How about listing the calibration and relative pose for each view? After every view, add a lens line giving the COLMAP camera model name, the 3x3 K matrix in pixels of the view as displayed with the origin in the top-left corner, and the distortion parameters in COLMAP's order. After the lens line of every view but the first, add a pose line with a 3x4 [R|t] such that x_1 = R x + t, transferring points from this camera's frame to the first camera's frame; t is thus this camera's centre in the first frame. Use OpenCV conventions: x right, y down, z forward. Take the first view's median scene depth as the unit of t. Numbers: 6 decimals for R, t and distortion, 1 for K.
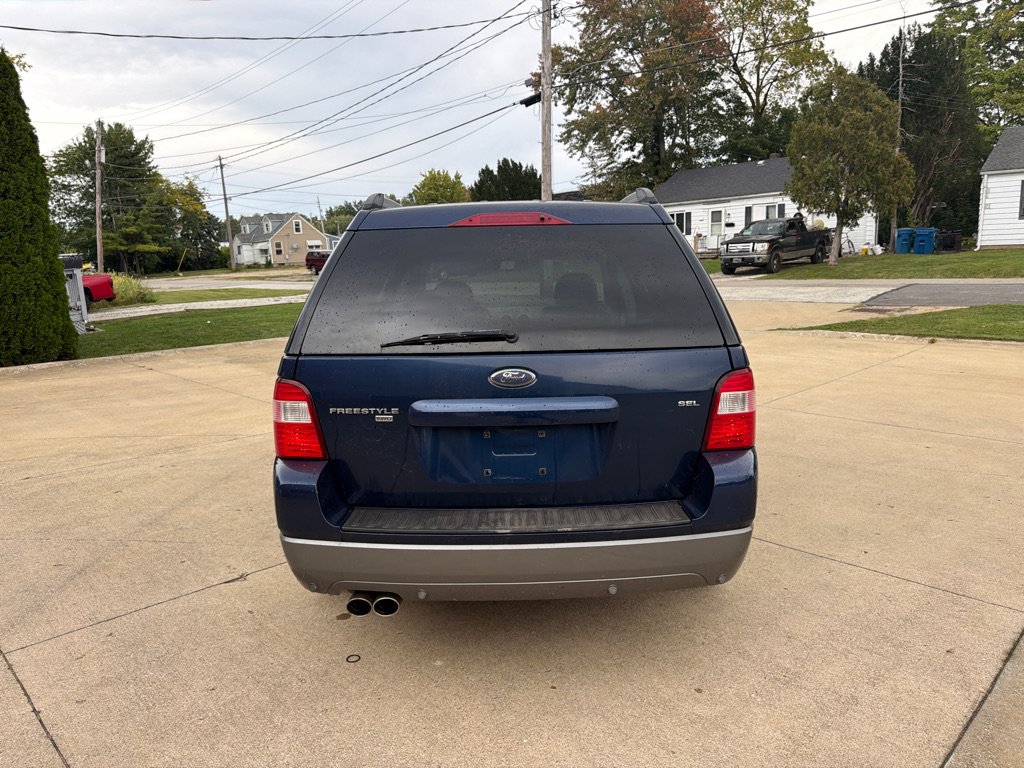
lens RADIAL K [[741.8, 0, 523.8], [0, 741.8, 374.2], [0, 0, 1]] dist [0.066172, -0.094240]
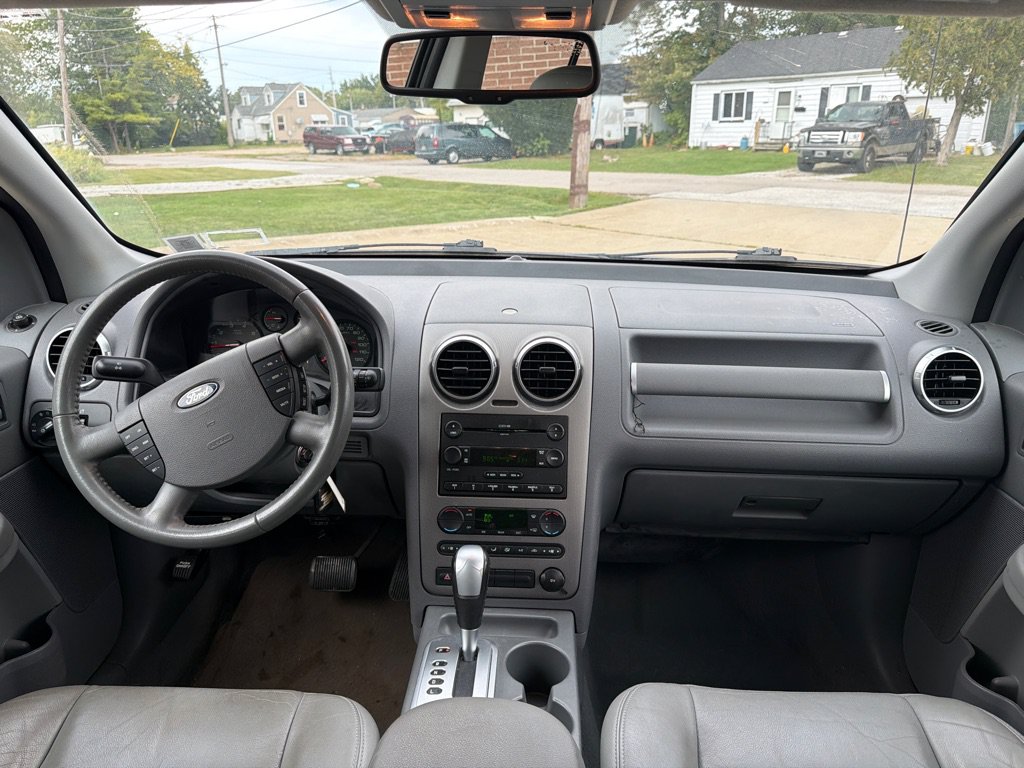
lens RADIAL K [[731.7, 0, 512.0], [0, 731.7, 384.0], [0, 0, 1]] dist [-0.013944, 0.007147]
pose [[0.998174, 0.047673, -0.037097, 0.001600], [-0.041022, 0.985771, 0.163011, -0.016197], [0.044340, -0.161192, 0.985927, 0.120927]]
